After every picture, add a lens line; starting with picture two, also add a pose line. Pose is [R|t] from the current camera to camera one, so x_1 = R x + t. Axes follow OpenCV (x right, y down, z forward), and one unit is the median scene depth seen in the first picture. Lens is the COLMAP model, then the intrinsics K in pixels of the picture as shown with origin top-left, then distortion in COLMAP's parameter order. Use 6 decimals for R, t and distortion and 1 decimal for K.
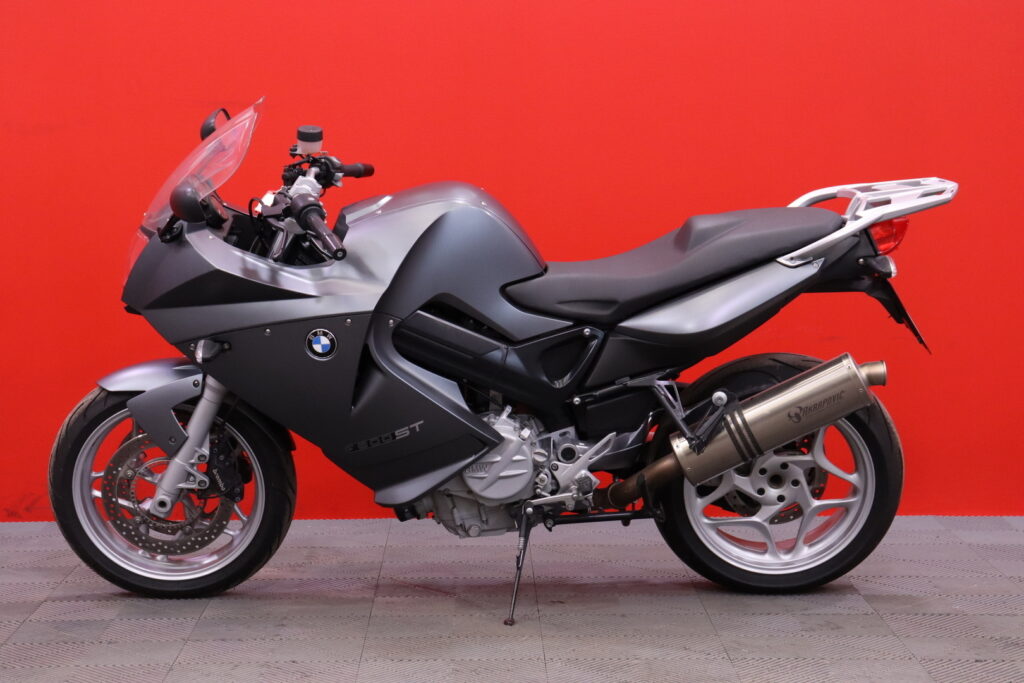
lens RADIAL K [[2025.6, 0, 517.5], [0, 2025.6, 352.0], [0, 0, 1]] dist [0.238555, 0.000000]
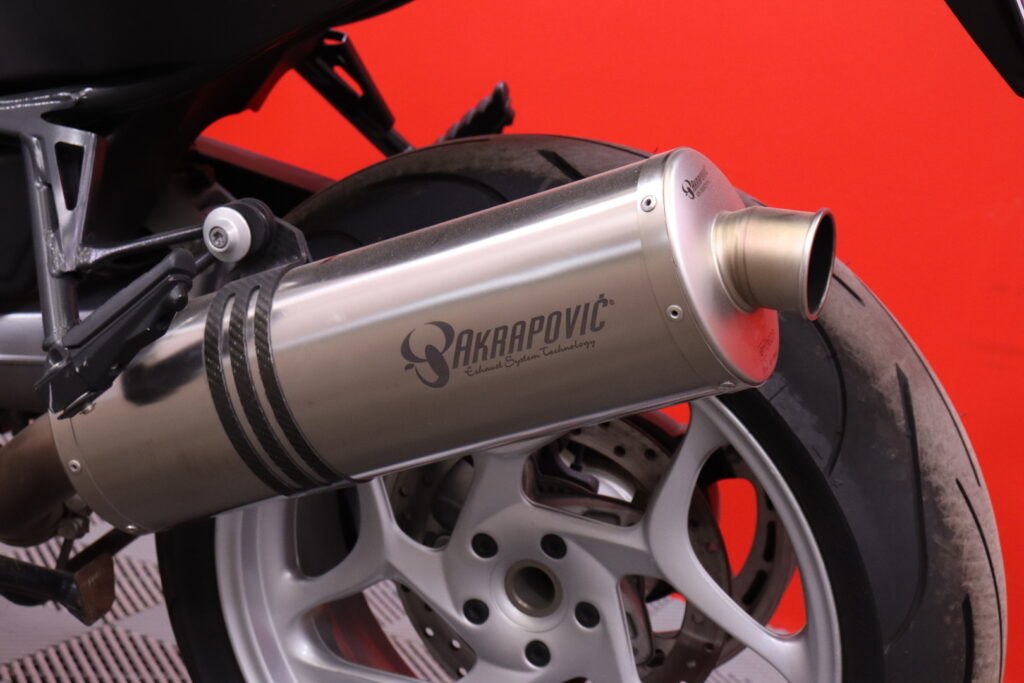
lens RADIAL K [[2153.4, 0, 507.6], [0, 2153.4, 345.0], [0, 0, 1]] dist [0.348490, 0.000000]
pose [[0.898304, 0.225523, -0.377079, 0.236020], [-0.211705, 0.974192, 0.078304, 0.006943], [0.385007, 0.009489, 0.922865, 0.733265]]
